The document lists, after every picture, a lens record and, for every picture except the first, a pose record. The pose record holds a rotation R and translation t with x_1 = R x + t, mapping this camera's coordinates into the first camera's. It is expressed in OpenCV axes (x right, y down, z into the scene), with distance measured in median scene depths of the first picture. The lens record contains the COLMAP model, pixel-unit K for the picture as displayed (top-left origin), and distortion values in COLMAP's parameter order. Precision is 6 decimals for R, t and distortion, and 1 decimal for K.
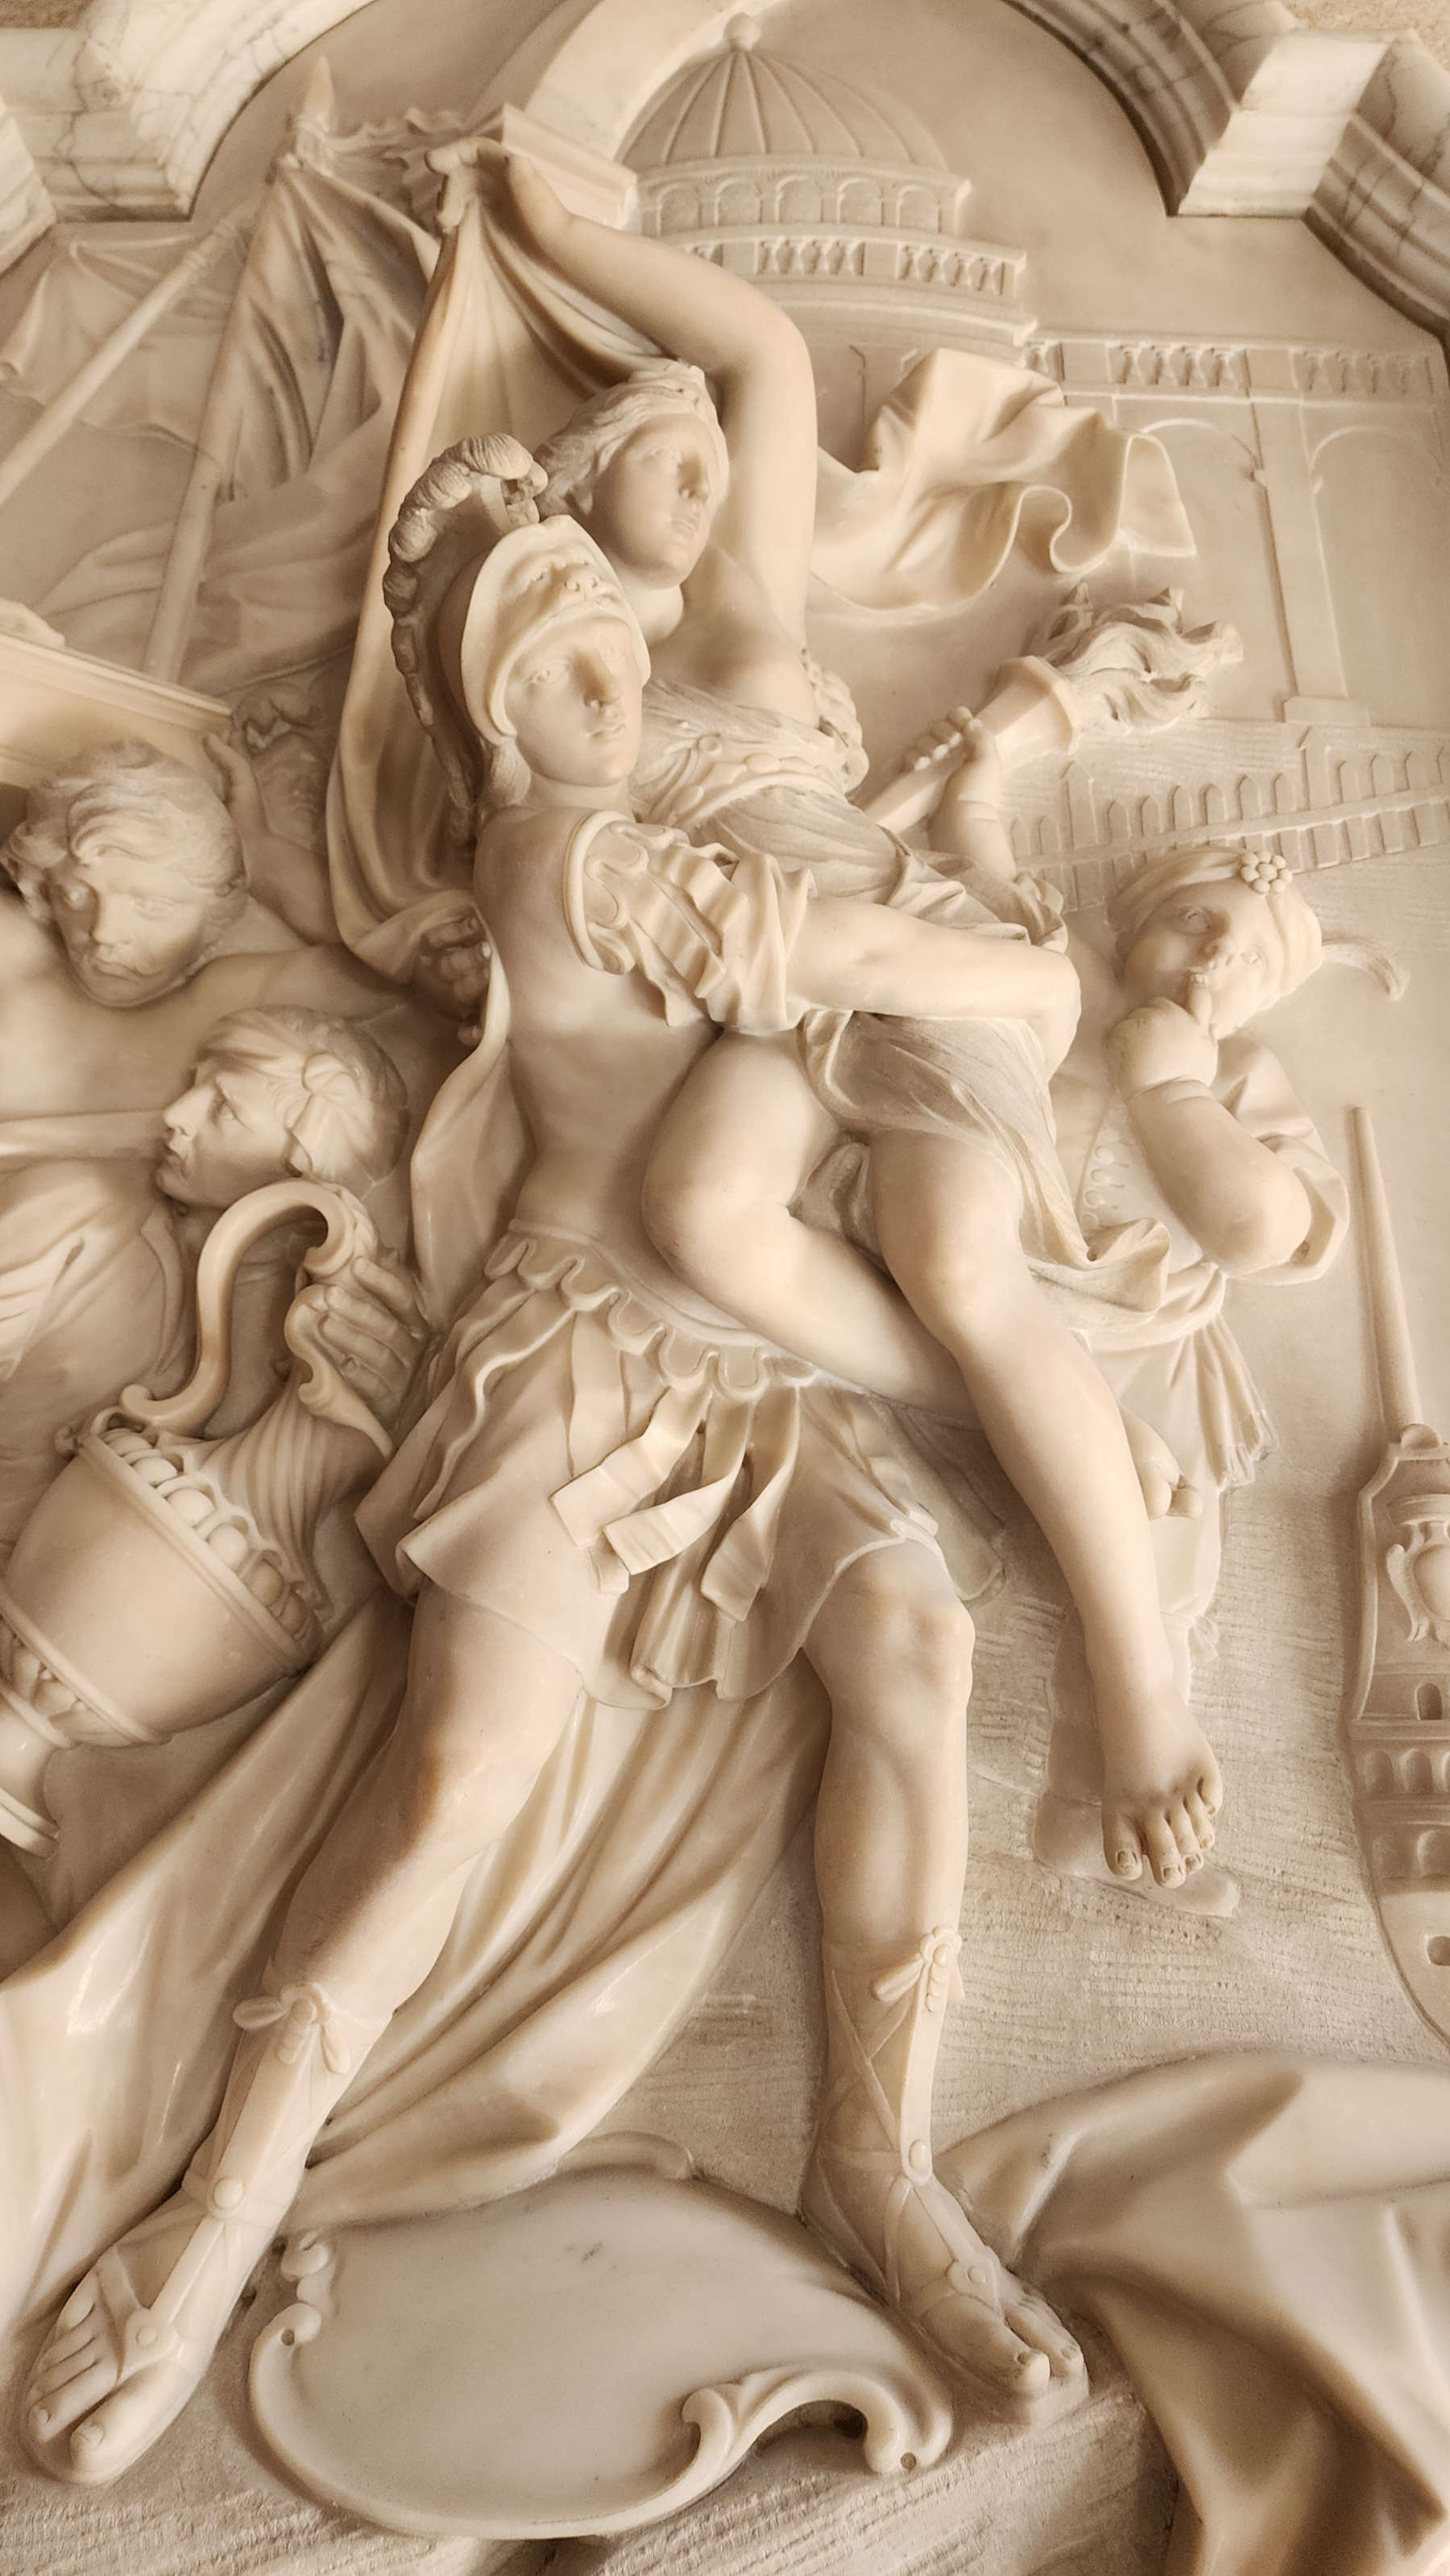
lens RADIAL K [[1779.3, 0, 752.6], [0, 1779.3, 1225.0], [0, 0, 1]] dist [0.064568, -0.081210]
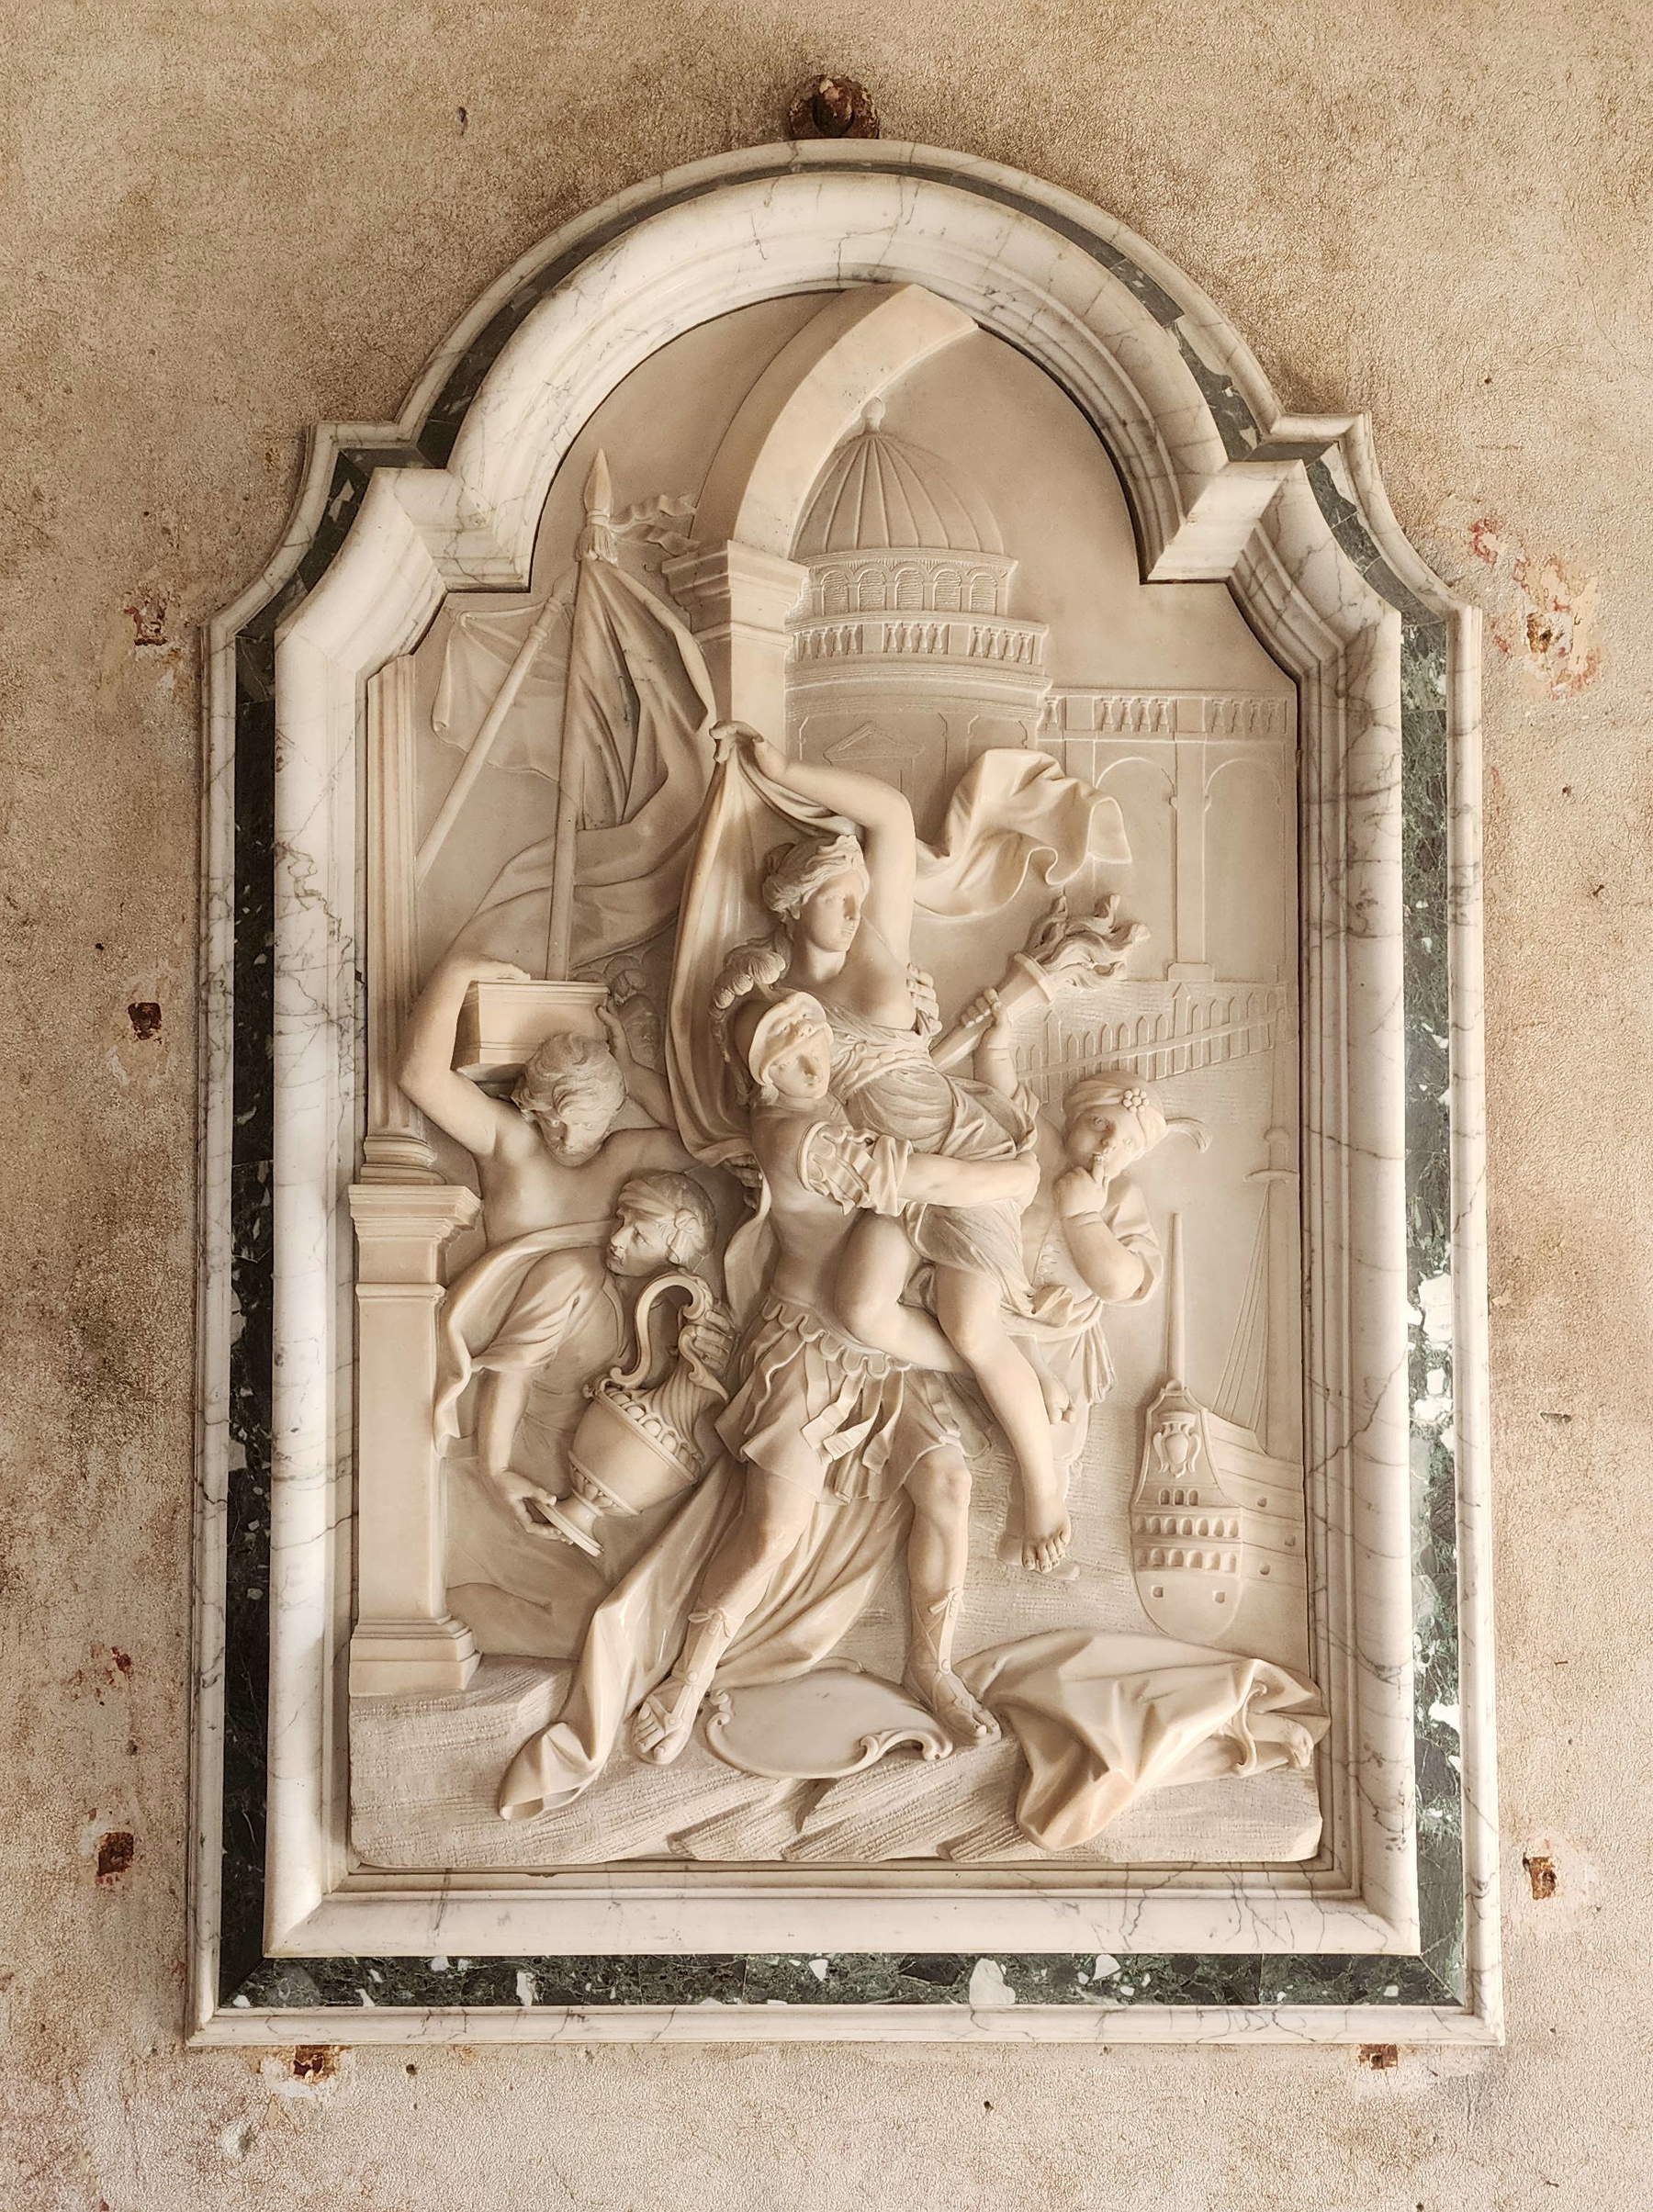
lens RADIAL K [[2008.5, 0, 836.3], [0, 2008.5, 1461.0], [0, 0, 1]] dist [0.101507, -0.112810]
pose [[0.999716, -0.003822, -0.023524, 0.000439], [0.012108, 0.931631, 0.363203, -0.704749], [0.020528, -0.363385, 0.931413, -1.386461]]
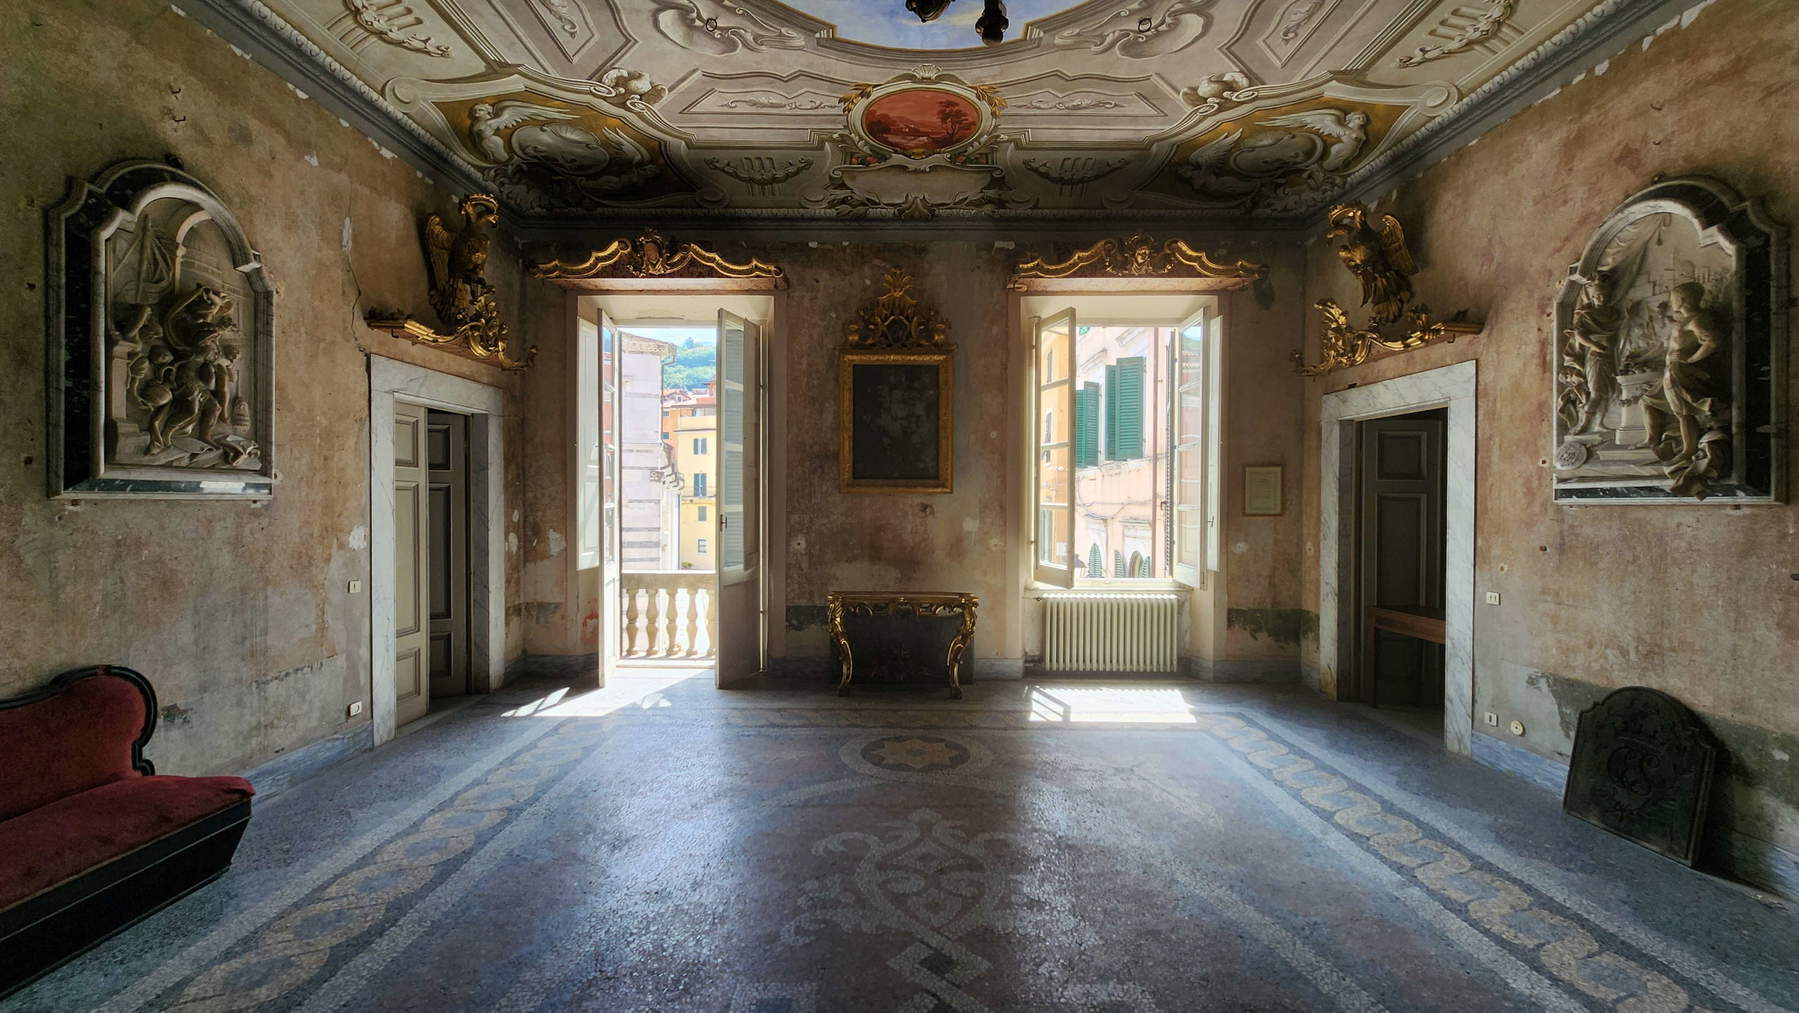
lens RADIAL K [[733.2, 0, 892.7], [0, 733.2, 508.8], [0, 0, 1]] dist [0.000535, -0.000025]
pose [[0.012289, -0.008544, 0.999888, -5.466829], [-0.419262, 0.907773, 0.012910, -1.339914], [-0.907782, -0.419374, 0.007574, -4.192708]]
